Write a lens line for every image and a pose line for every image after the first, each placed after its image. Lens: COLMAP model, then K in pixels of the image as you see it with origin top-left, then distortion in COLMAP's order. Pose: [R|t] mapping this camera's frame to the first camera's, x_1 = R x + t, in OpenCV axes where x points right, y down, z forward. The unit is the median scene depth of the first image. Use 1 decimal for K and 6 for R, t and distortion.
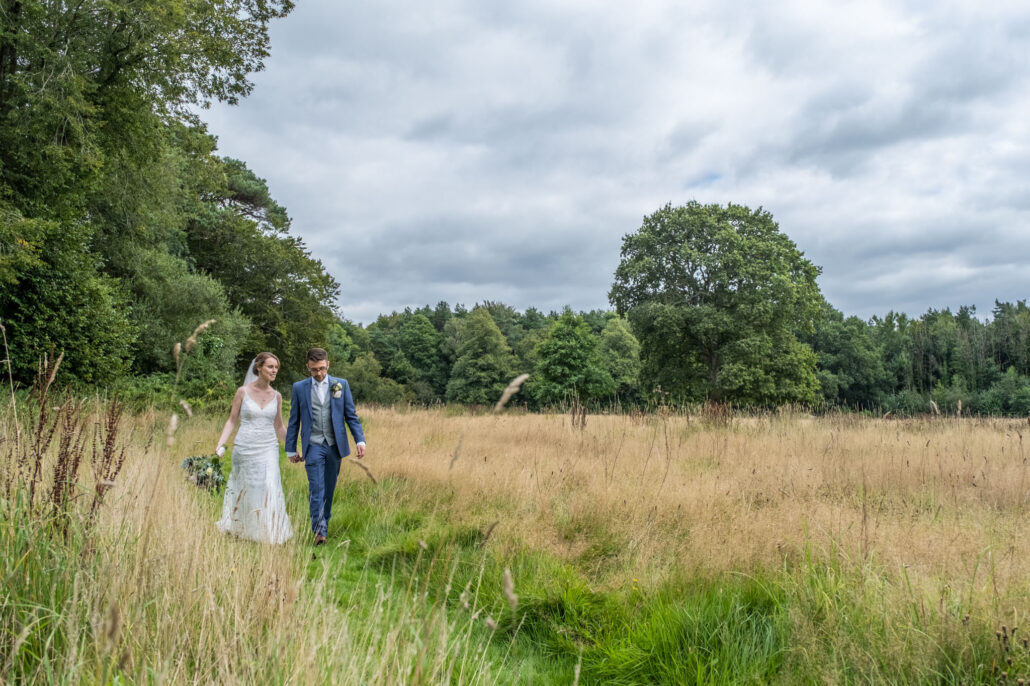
lens RADIAL K [[918.6, 0, 513.5], [0, 918.6, 342.5], [0, 0, 1]] dist [0.012745, -0.011454]
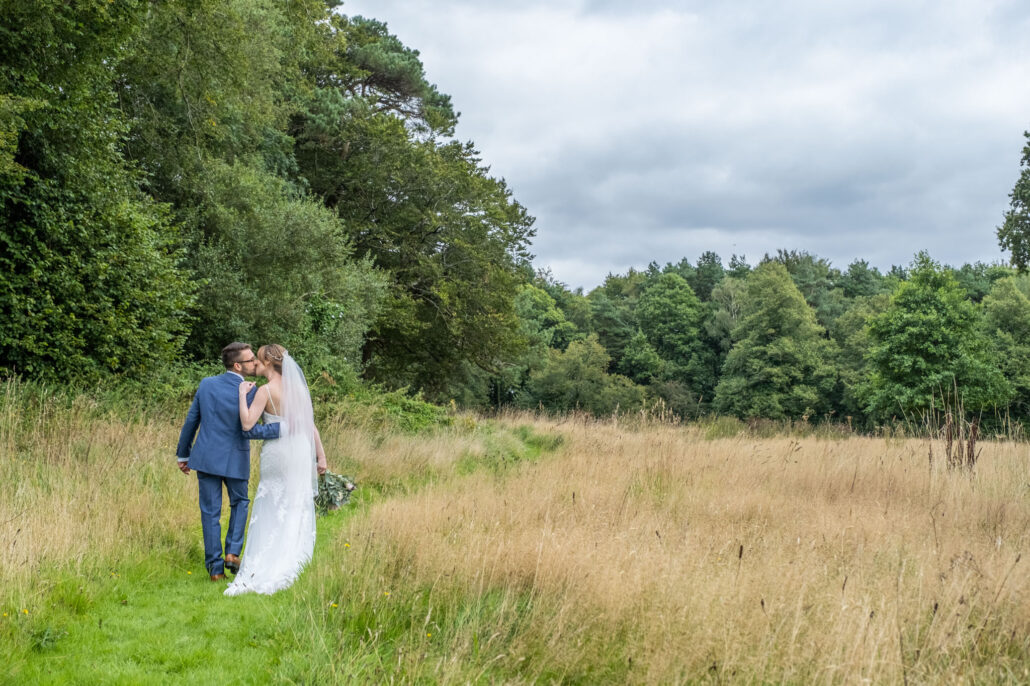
lens RADIAL K [[1381.7, 0, 512.8], [0, 1381.7, 347.2], [0, 0, 1]] dist [0.040027, 0.000000]
pose [[0.974997, 0.004878, -0.222165, 0.000865], [-0.001551, 0.999884, 0.015144, 0.008322], [0.222213, -0.014420, 0.974891, 0.101993]]
